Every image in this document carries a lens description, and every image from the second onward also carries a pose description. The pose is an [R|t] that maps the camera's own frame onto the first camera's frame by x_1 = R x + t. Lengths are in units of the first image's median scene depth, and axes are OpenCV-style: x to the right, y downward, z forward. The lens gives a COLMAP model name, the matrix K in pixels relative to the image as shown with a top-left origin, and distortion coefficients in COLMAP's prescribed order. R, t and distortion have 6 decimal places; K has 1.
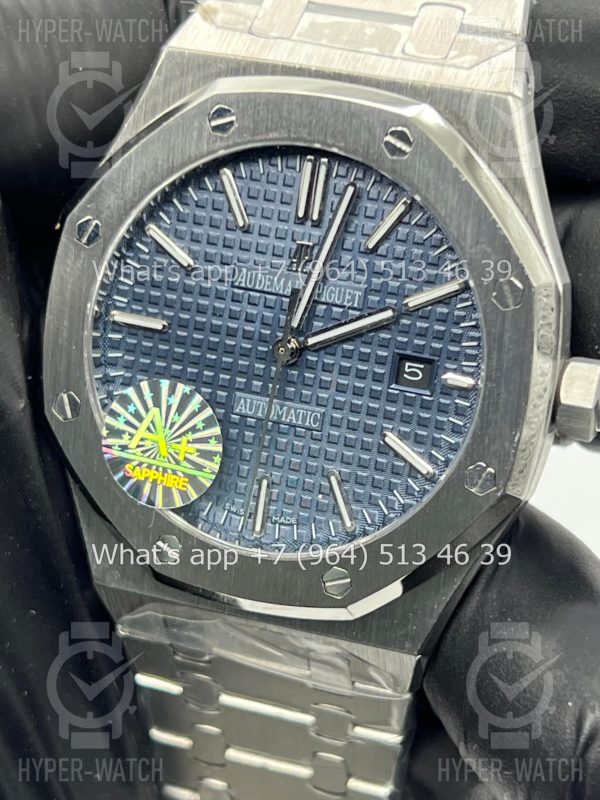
lens RADIAL K [[1894.4, 0, 296.6], [0, 1894.4, 404.6], [0, 0, 1]] dist [0.266098, 0.000000]
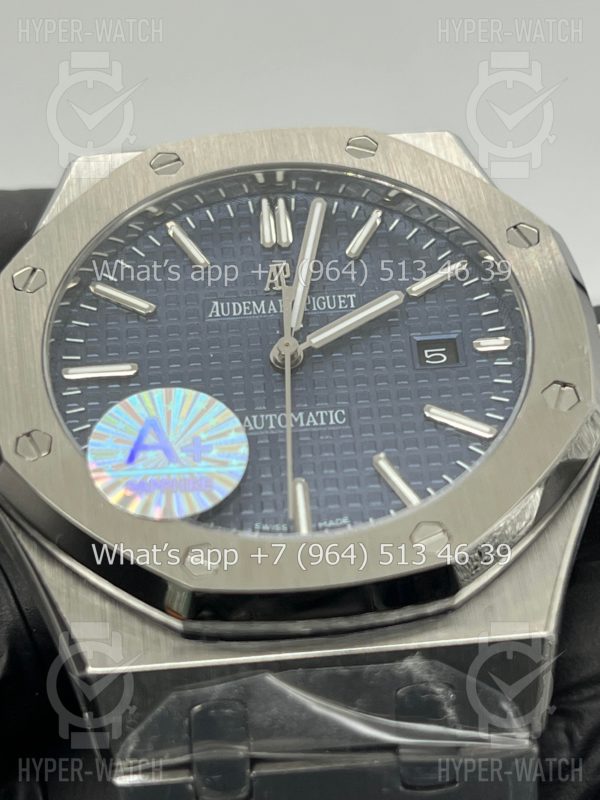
lens RADIAL K [[1894.4, 0, 295.6], [0, 1894.4, 400.5], [0, 0, 1]] dist [0.266098, 0.000000]
pose [[0.935585, -0.020411, 0.352512, -0.304420], [0.261459, 0.711016, -0.652759, 0.545685], [-0.237318, 0.702879, 0.670553, 0.437405]]
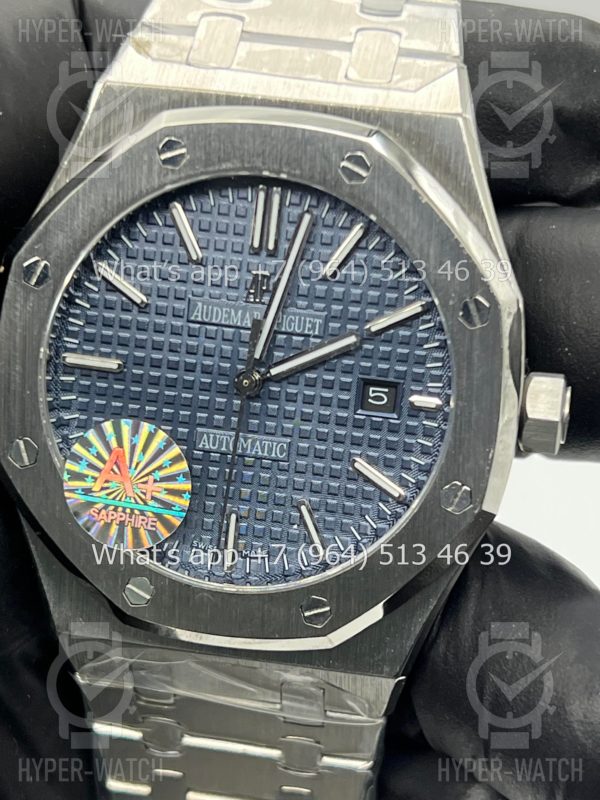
lens RADIAL K [[1894.4, 0, 299.0], [0, 1894.4, 446.0], [0, 0, 1]] dist [0.266098, 0.000000]
pose [[0.989161, -0.062574, 0.132837, -0.113079], [0.062976, 0.998014, 0.001177, 0.005117], [-0.132647, 0.007201, 0.991137, 0.013046]]
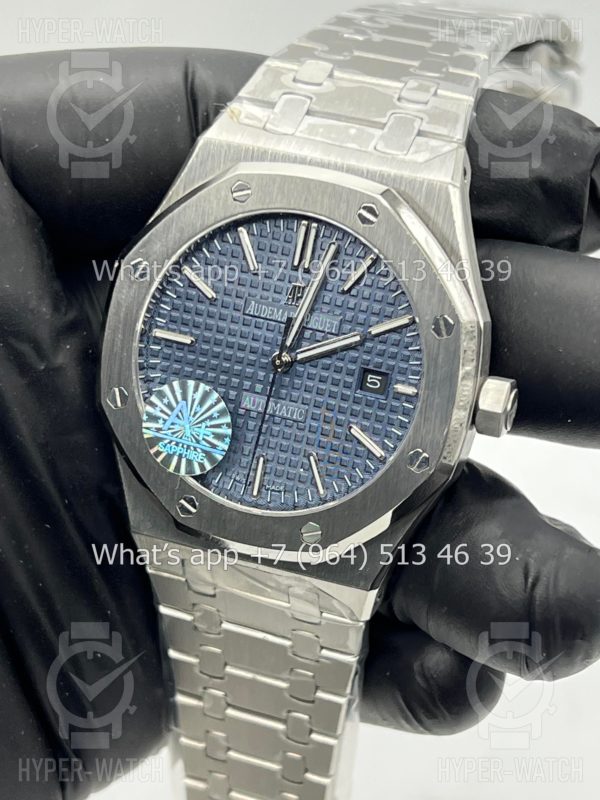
lens RADIAL K [[1894.4, 0, 307.1], [0, 1894.4, 398.8], [0, 0, 1]] dist [0.266098, 0.000000]
pose [[0.999137, 0.041060, -0.006318, 0.022691], [-0.041204, 0.998847, -0.024628, 0.030062], [0.005299, 0.024867, 0.999677, -0.356477]]
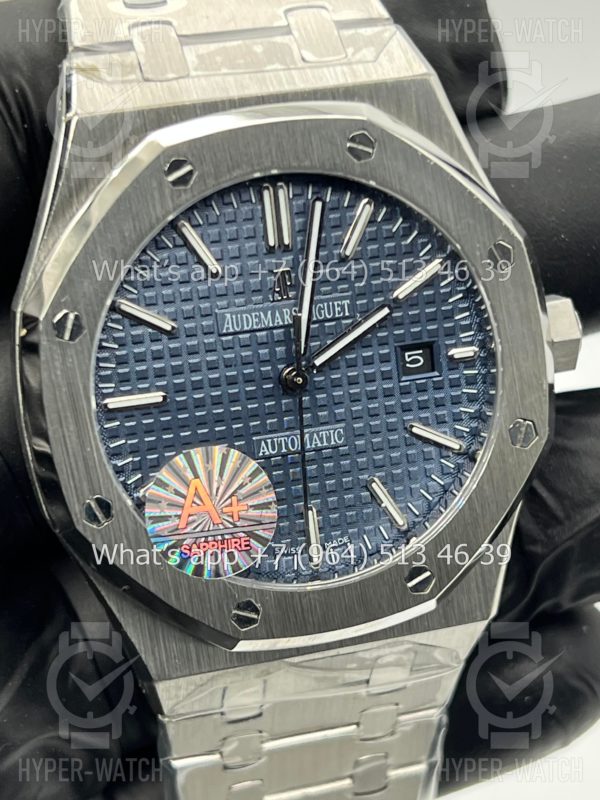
lens RADIAL K [[1894.4, 0, 303.4], [0, 1894.4, 398.8], [0, 0, 1]] dist [0.266098, 0.000000]
pose [[0.826601, -0.318235, 0.464173, -0.462916], [0.309874, 0.945853, 0.096648, -0.112985], [-0.469796, 0.063946, 0.880456, 0.129248]]
